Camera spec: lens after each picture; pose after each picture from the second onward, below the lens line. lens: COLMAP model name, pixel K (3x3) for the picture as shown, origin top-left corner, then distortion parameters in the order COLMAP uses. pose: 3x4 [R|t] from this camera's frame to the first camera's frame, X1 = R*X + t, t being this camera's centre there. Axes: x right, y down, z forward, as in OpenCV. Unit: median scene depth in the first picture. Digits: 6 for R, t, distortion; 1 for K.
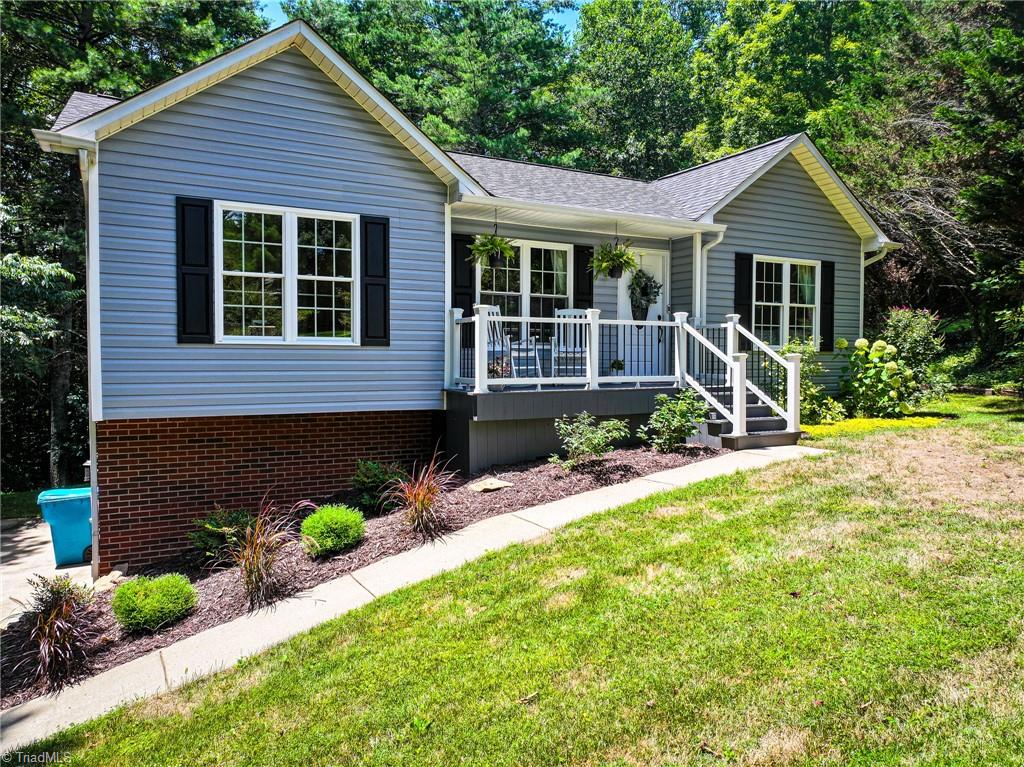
lens RADIAL K [[717.6, 0, 509.0], [0, 717.6, 374.1], [0, 0, 1]] dist [-0.000242, 0.022984]
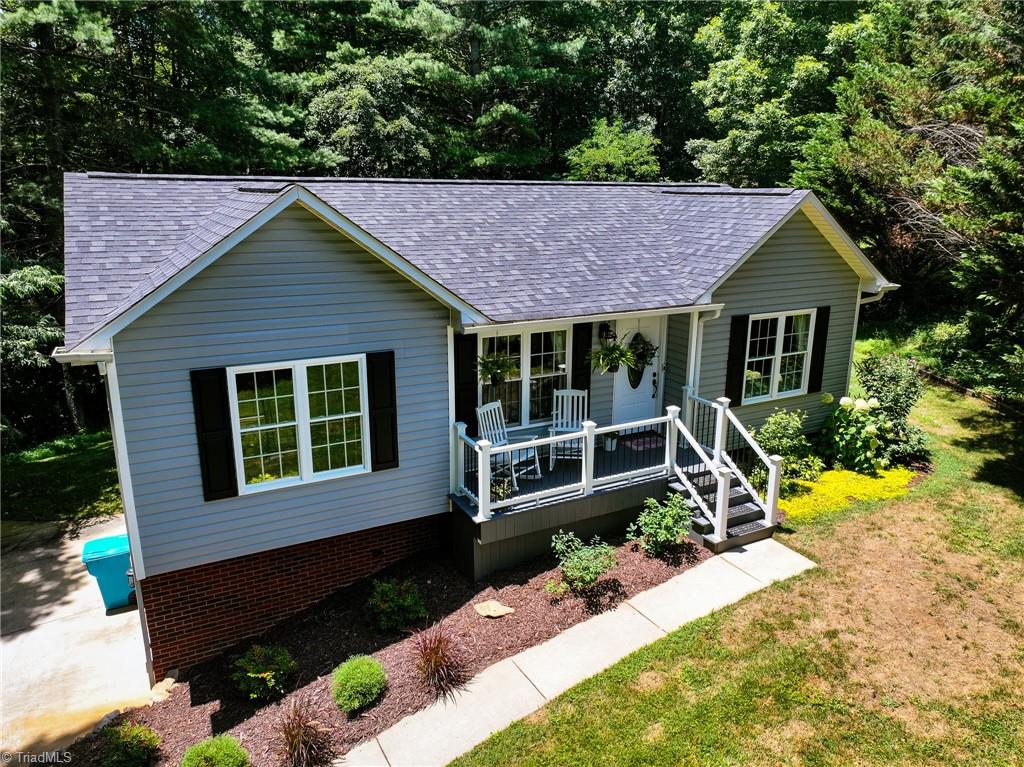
lens RADIAL K [[717.6, 0, 509.0], [0, 717.6, 374.1], [0, 0, 1]] dist [-0.000242, 0.022984]
pose [[0.999999, 0.000030, 0.001345, -0.002733], [-0.000333, 0.974153, 0.225889, -0.402881], [-0.001303, -0.225889, 0.974152, -0.012445]]
